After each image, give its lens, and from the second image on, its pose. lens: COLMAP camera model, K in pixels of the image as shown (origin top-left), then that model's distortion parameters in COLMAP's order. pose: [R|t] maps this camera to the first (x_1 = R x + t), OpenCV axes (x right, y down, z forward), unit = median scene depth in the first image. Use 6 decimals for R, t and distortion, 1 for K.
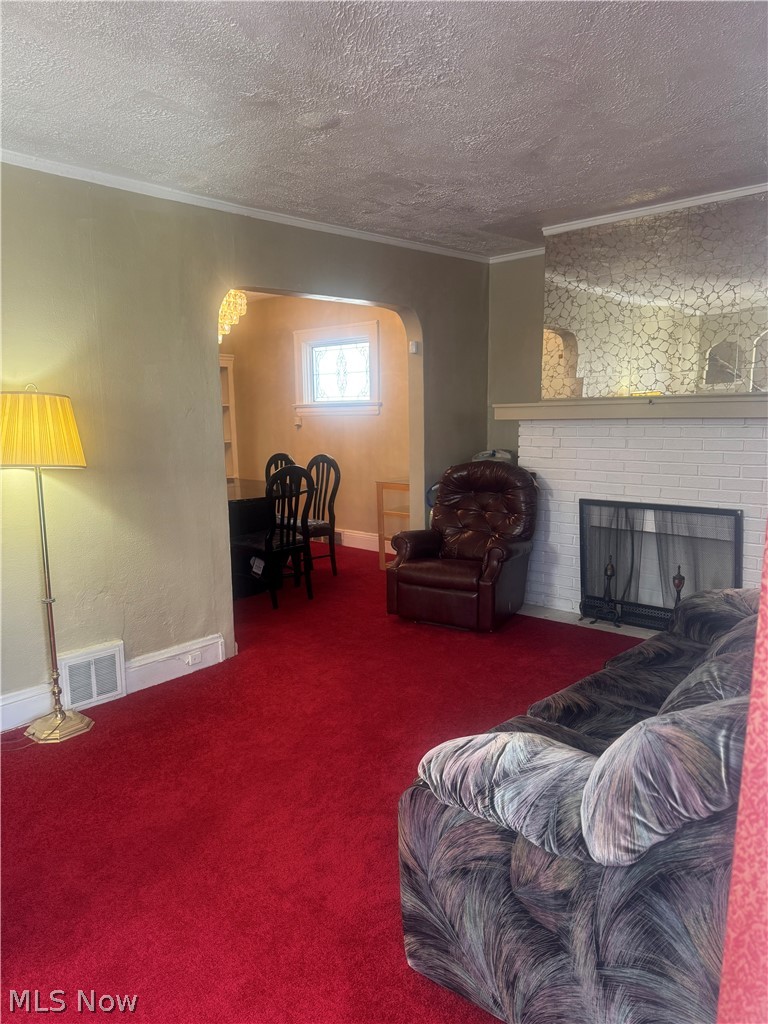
lens RADIAL K [[714.4, 0, 384.0], [0, 714.4, 512.0], [0, 0, 1]] dist [0.158336, -0.255195]
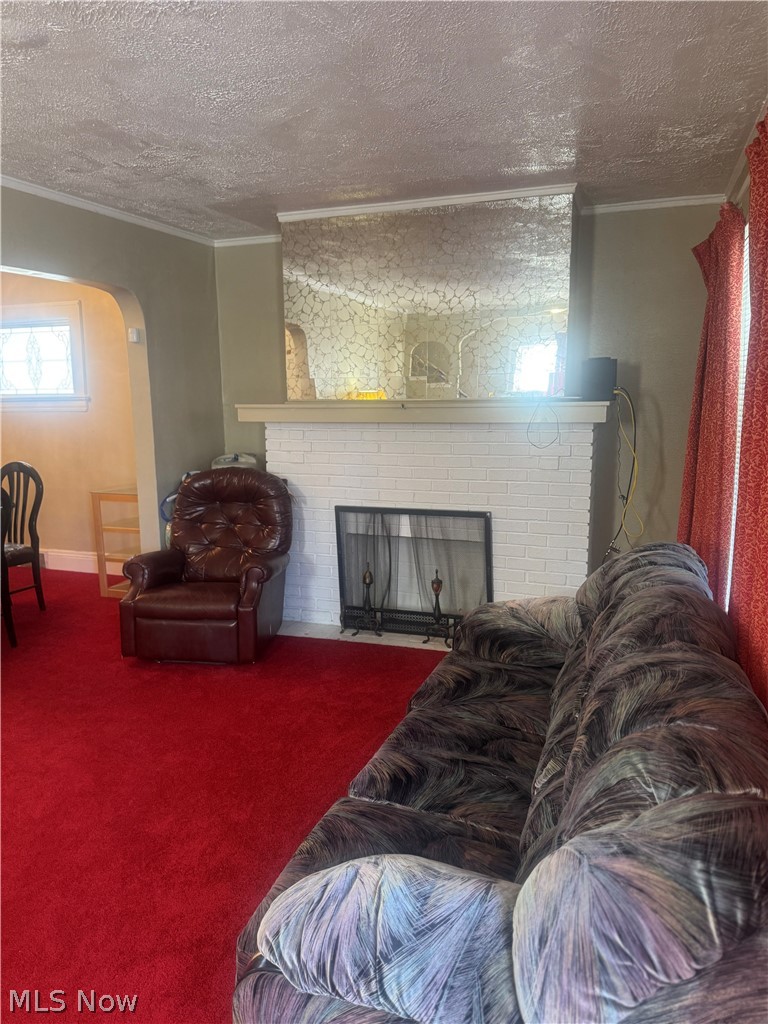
lens RADIAL K [[718.2, 0, 377.7], [0, 718.2, 502.5], [0, 0, 1]] dist [0.097470, -0.111291]
pose [[0.922465, -0.052492, 0.382496, -0.040742], [0.051545, 0.998590, 0.012731, -0.034660], [-0.382625, 0.007972, 0.923870, 0.118945]]
